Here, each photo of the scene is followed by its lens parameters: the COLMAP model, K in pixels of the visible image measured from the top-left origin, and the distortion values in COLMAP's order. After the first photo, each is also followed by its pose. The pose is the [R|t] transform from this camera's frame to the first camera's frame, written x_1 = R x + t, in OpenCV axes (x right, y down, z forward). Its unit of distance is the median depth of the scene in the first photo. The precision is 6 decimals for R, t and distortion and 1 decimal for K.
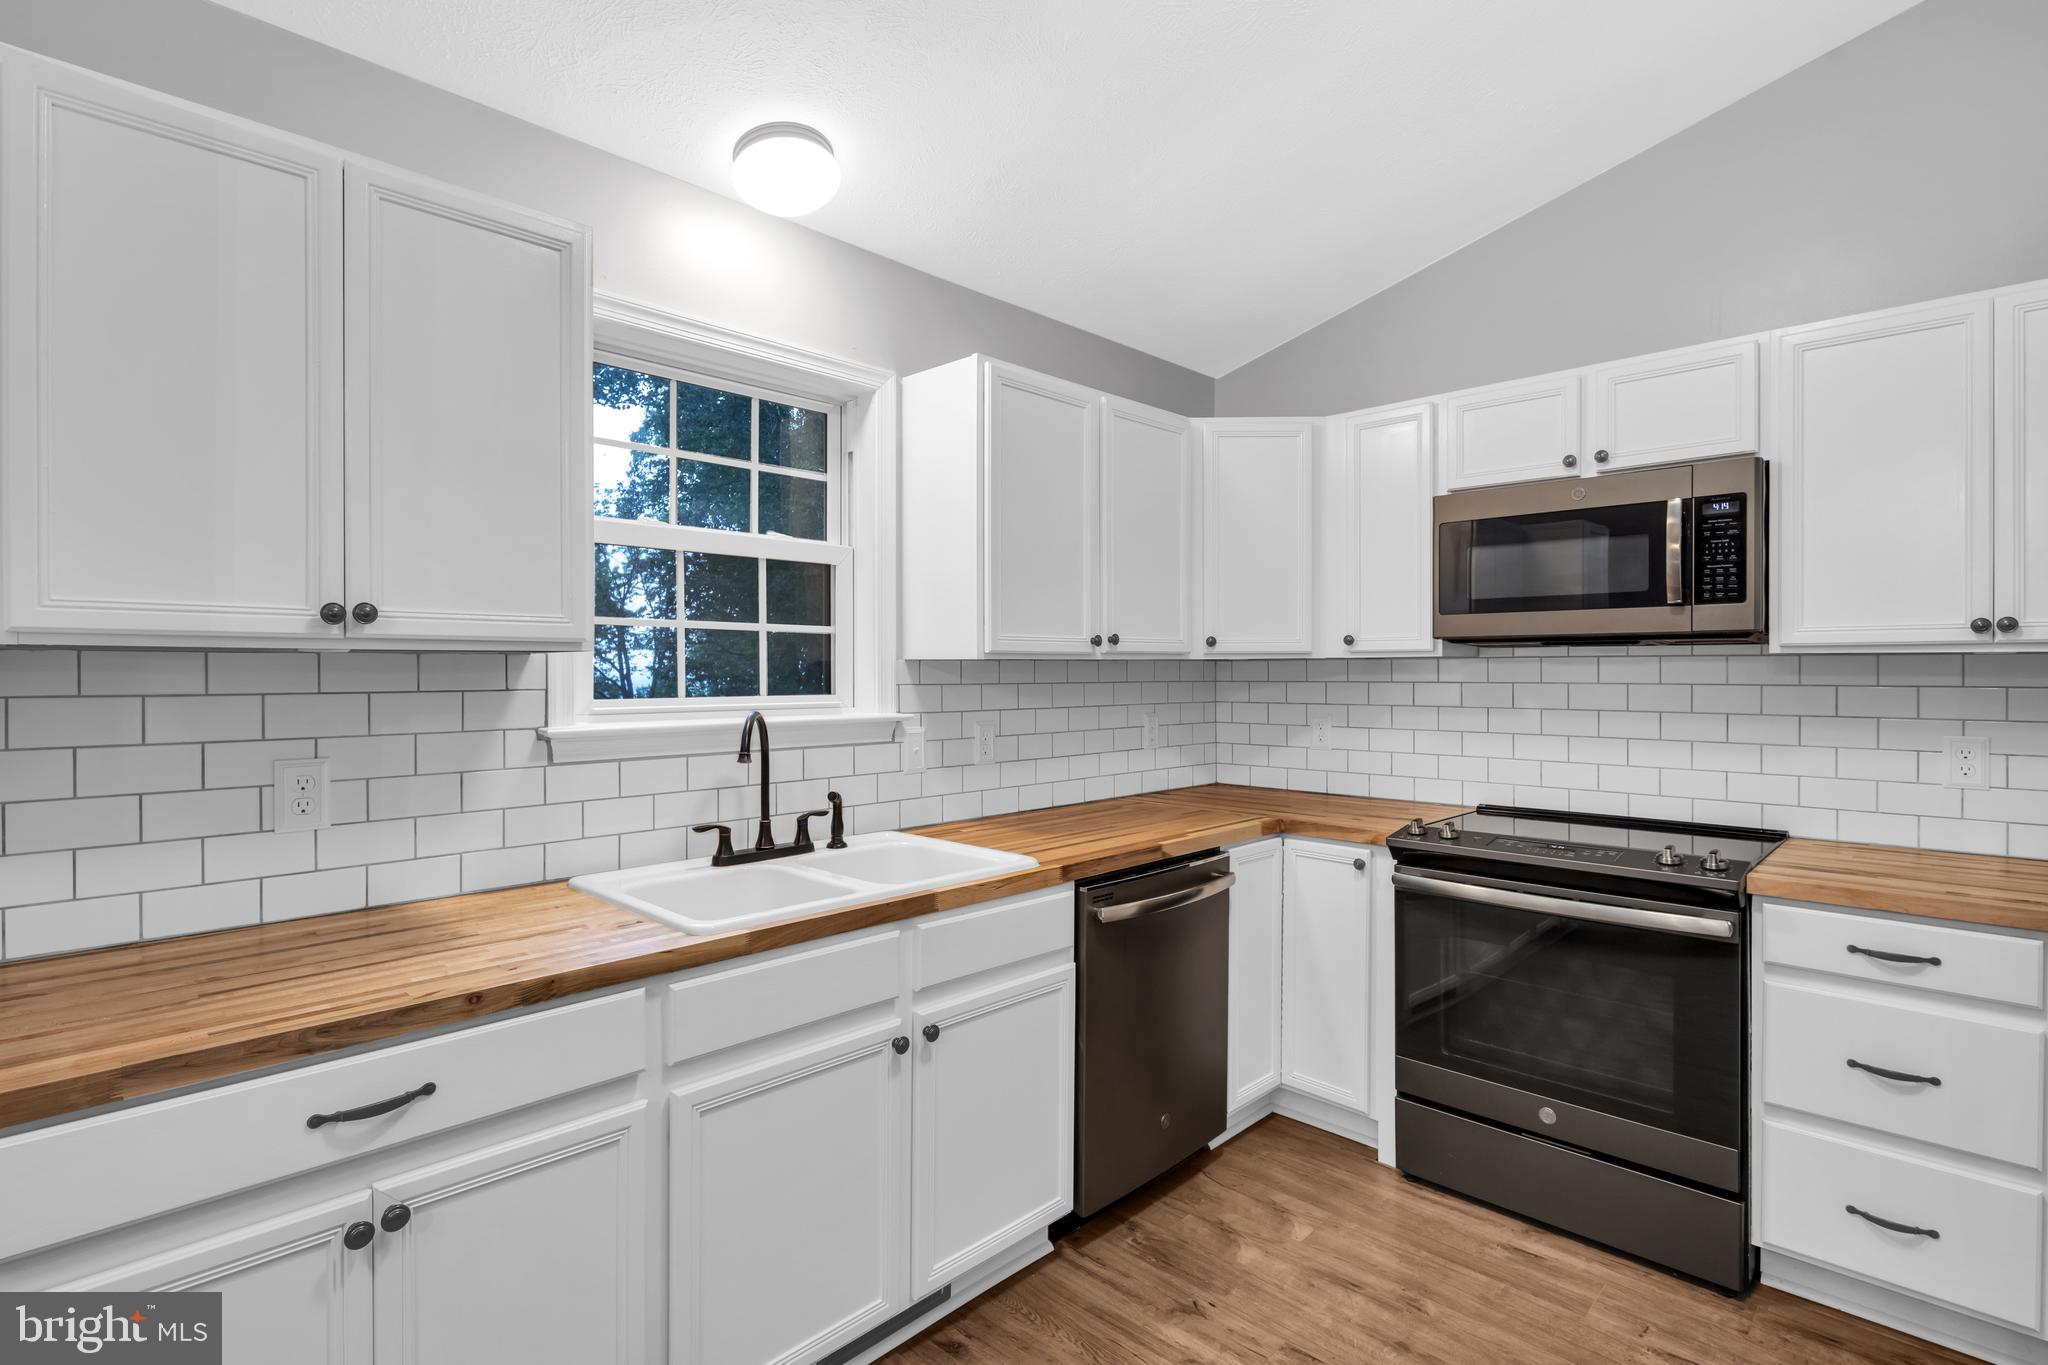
lens RADIAL K [[994.3, 0, 1023.7], [0, 994.3, 666.3], [0, 0, 1]] dist [0.003966, -0.006533]
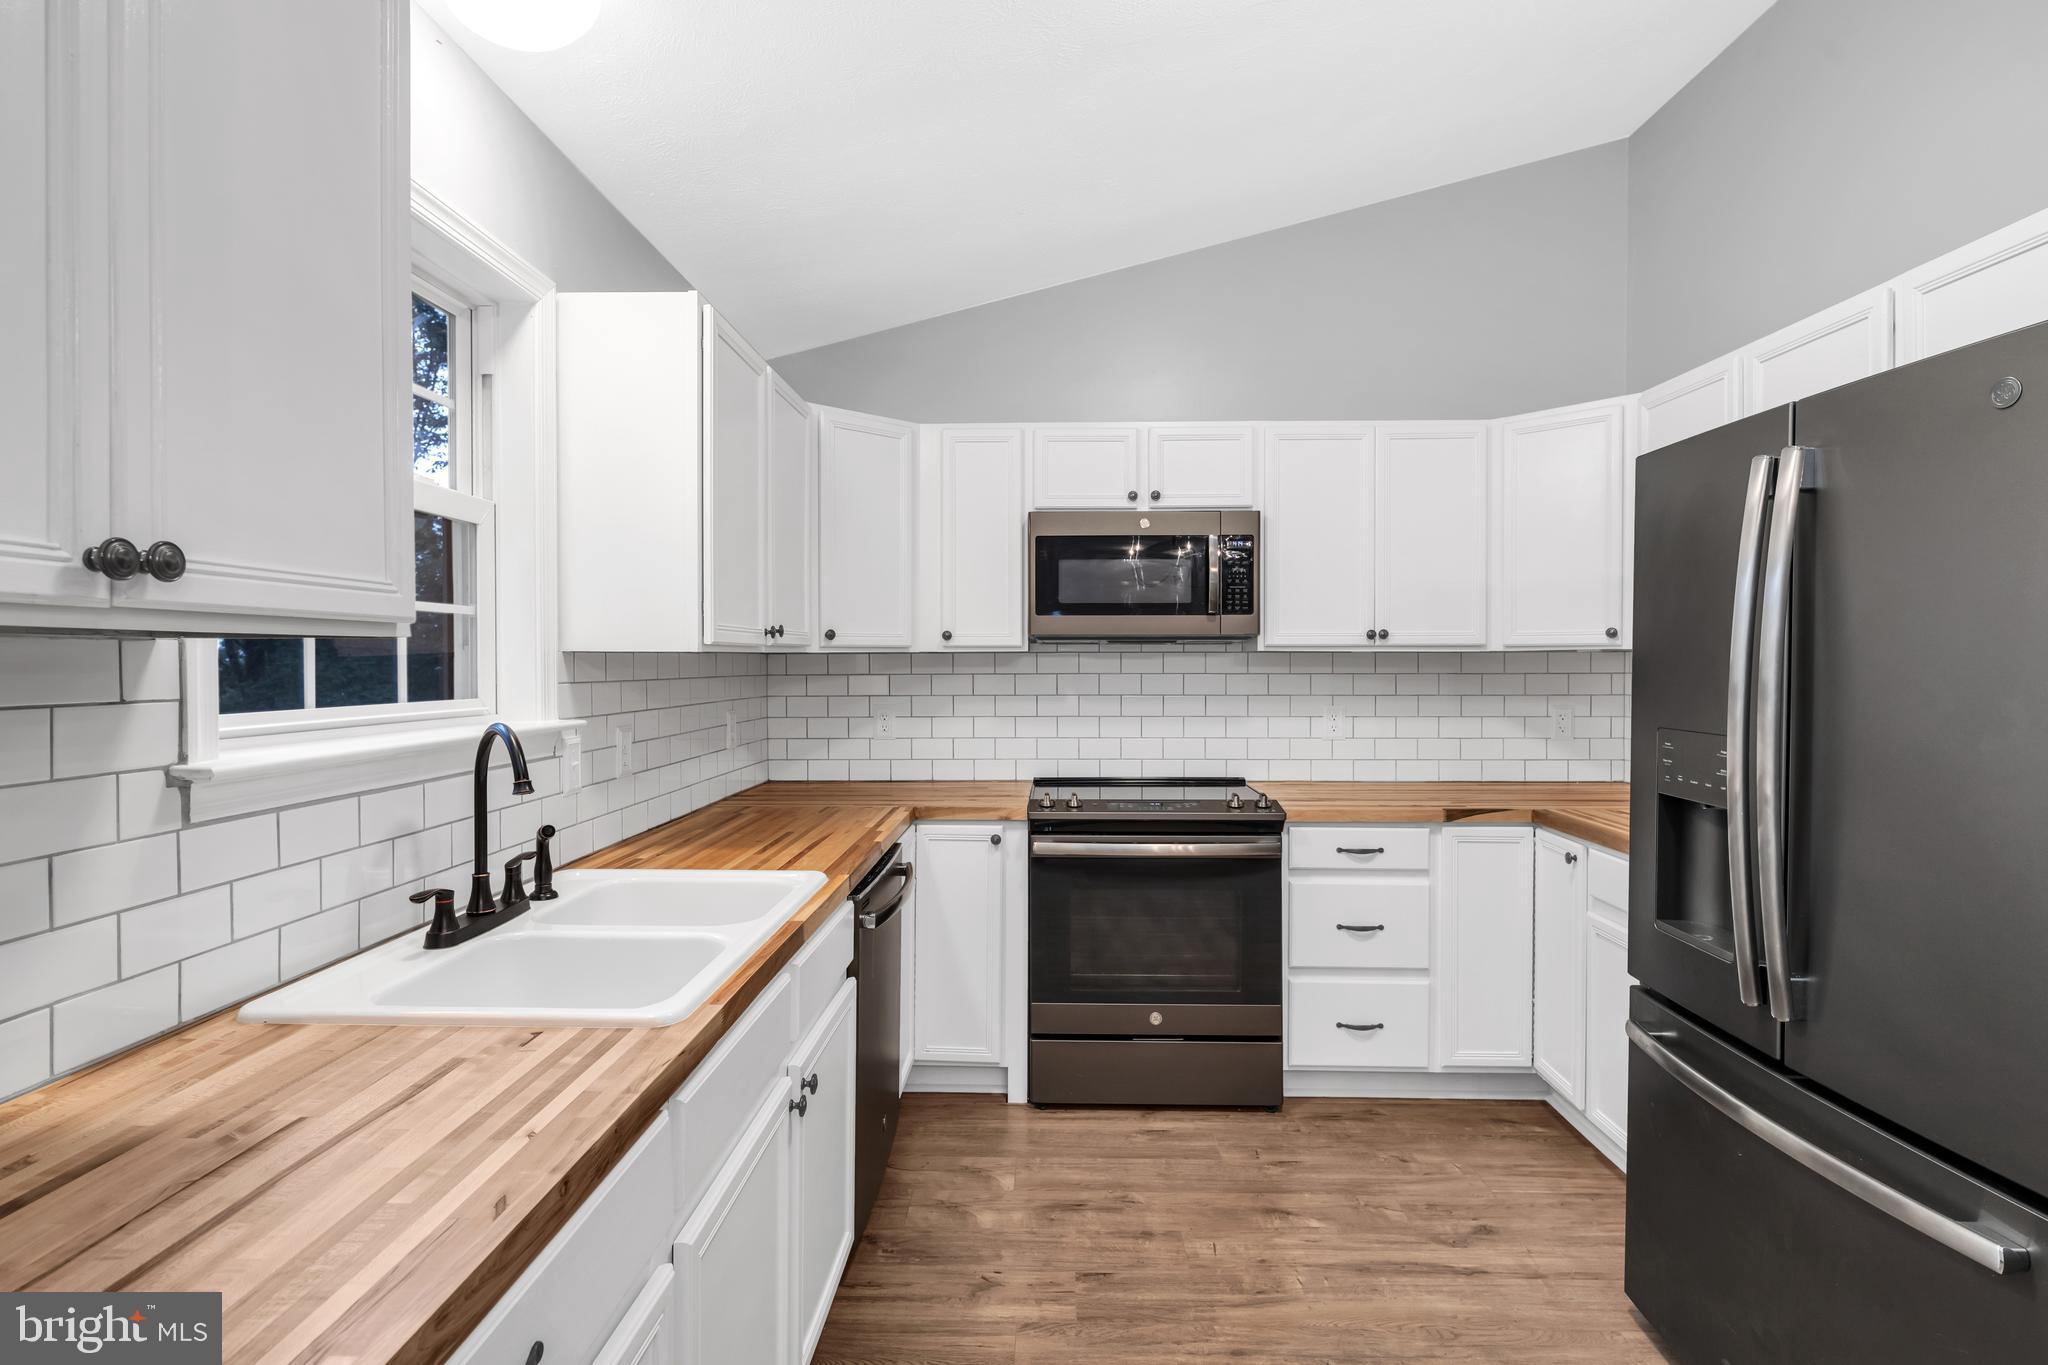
lens RADIAL K [[994.3, 0, 1023.7], [0, 994.3, 666.3], [0, 0, 1]] dist [0.003966, -0.006533]
pose [[0.729941, -0.003867, 0.683499, -0.450778], [-0.001083, 0.999976, 0.006814, -0.000696], [-0.683509, -0.005715, 0.729920, 0.201053]]
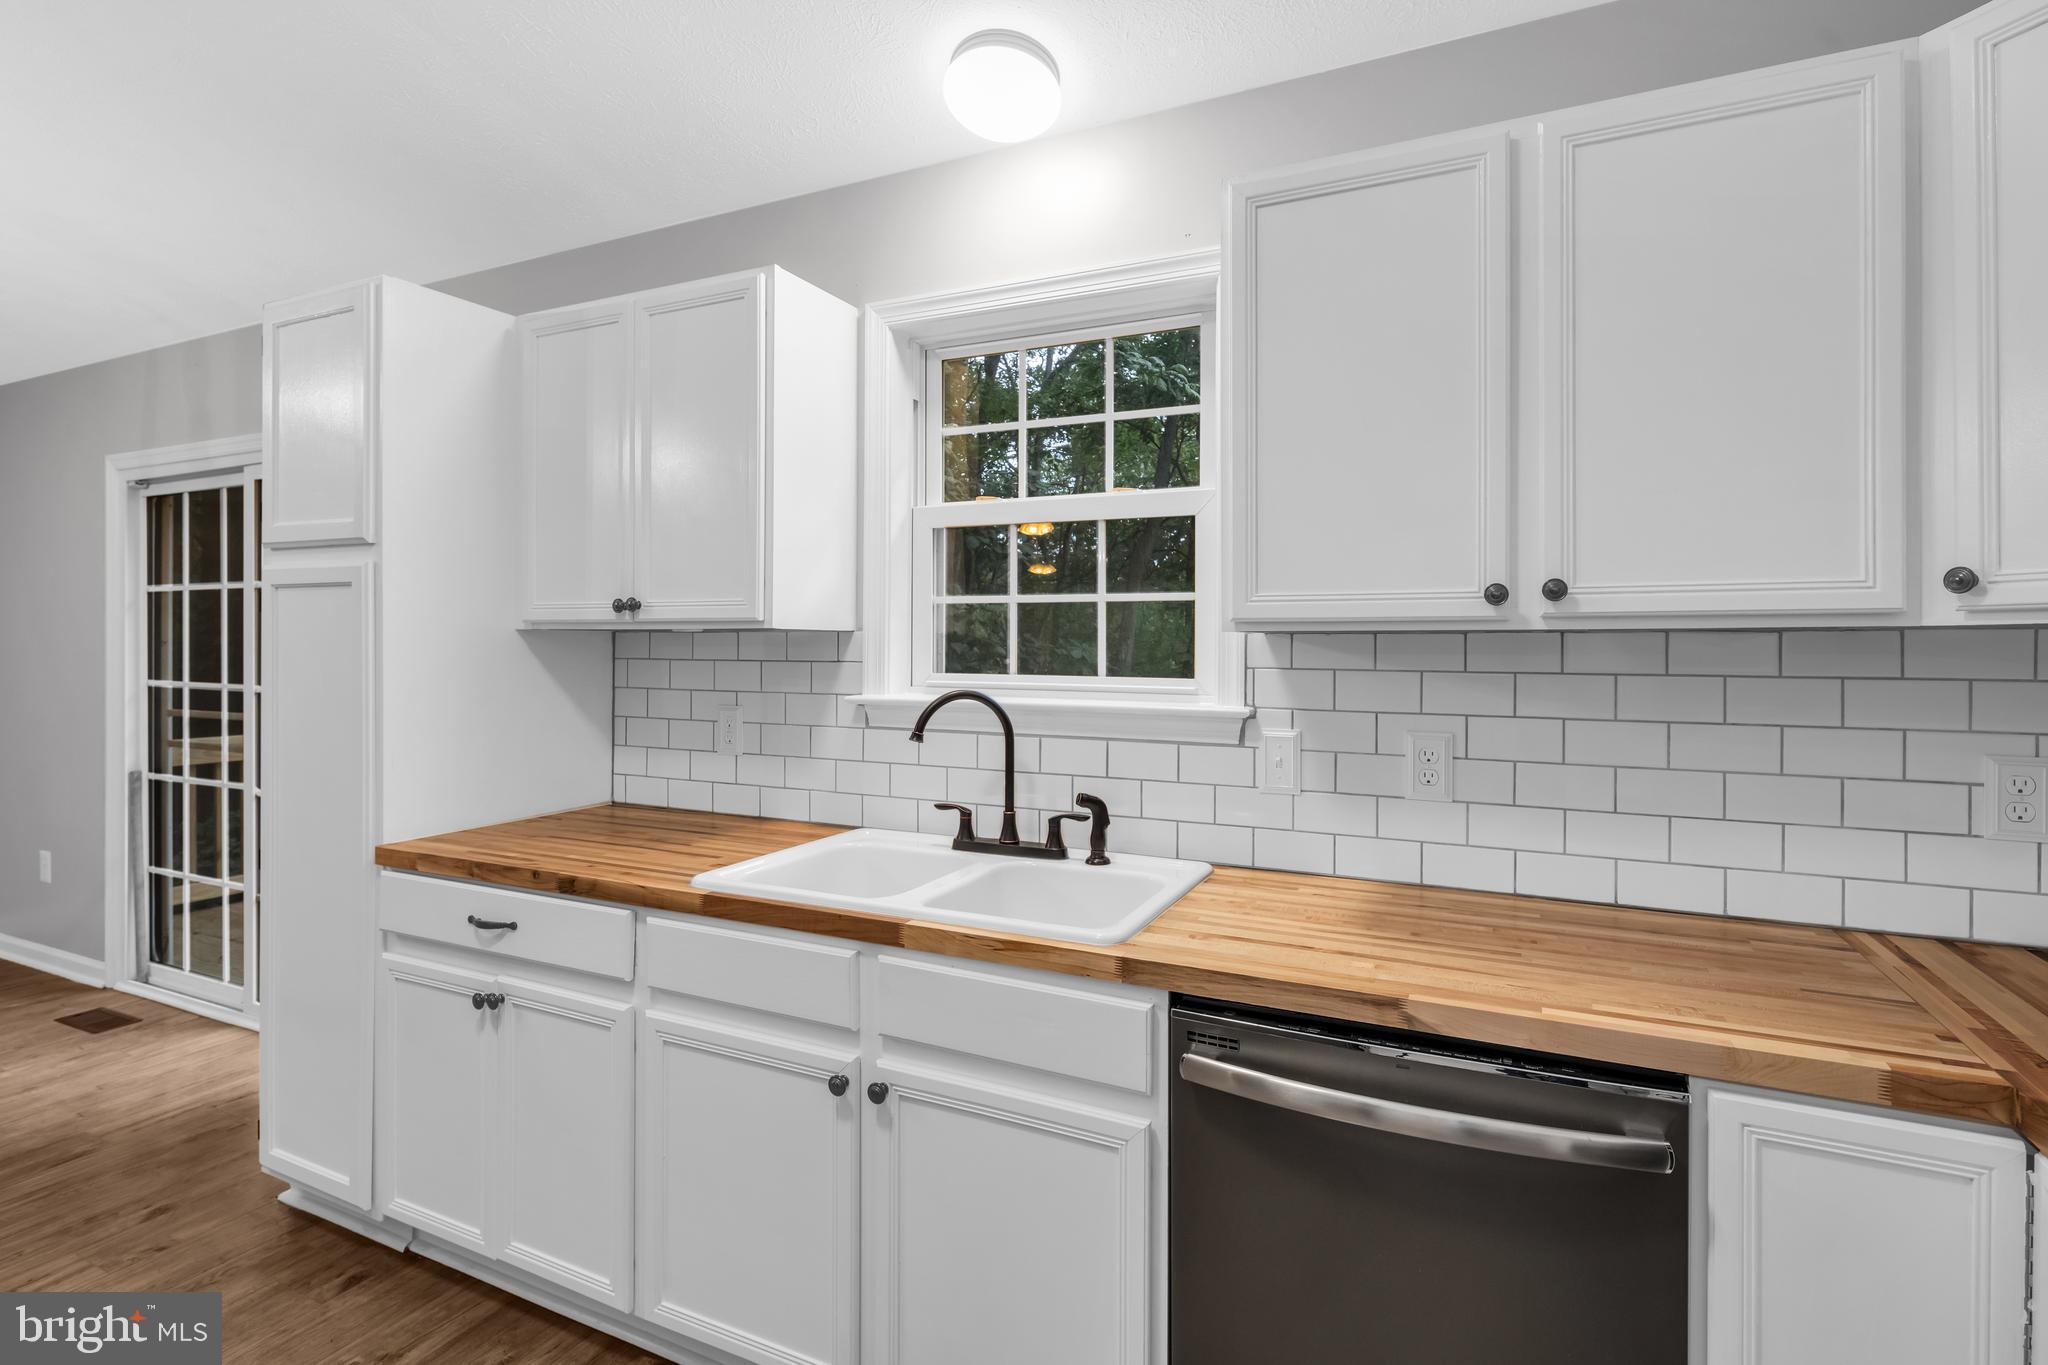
lens RADIAL K [[1000.7, 0, 1018.0], [0, 1000.7, 637.9], [0, 0, 1]] dist [-0.000166, -0.000992]
pose [[0.312287, -0.004964, -0.949975, 0.593469], [-0.002352, 0.999979, -0.005999, 0.001840], [0.949985, 0.004108, 0.312269, 0.702406]]
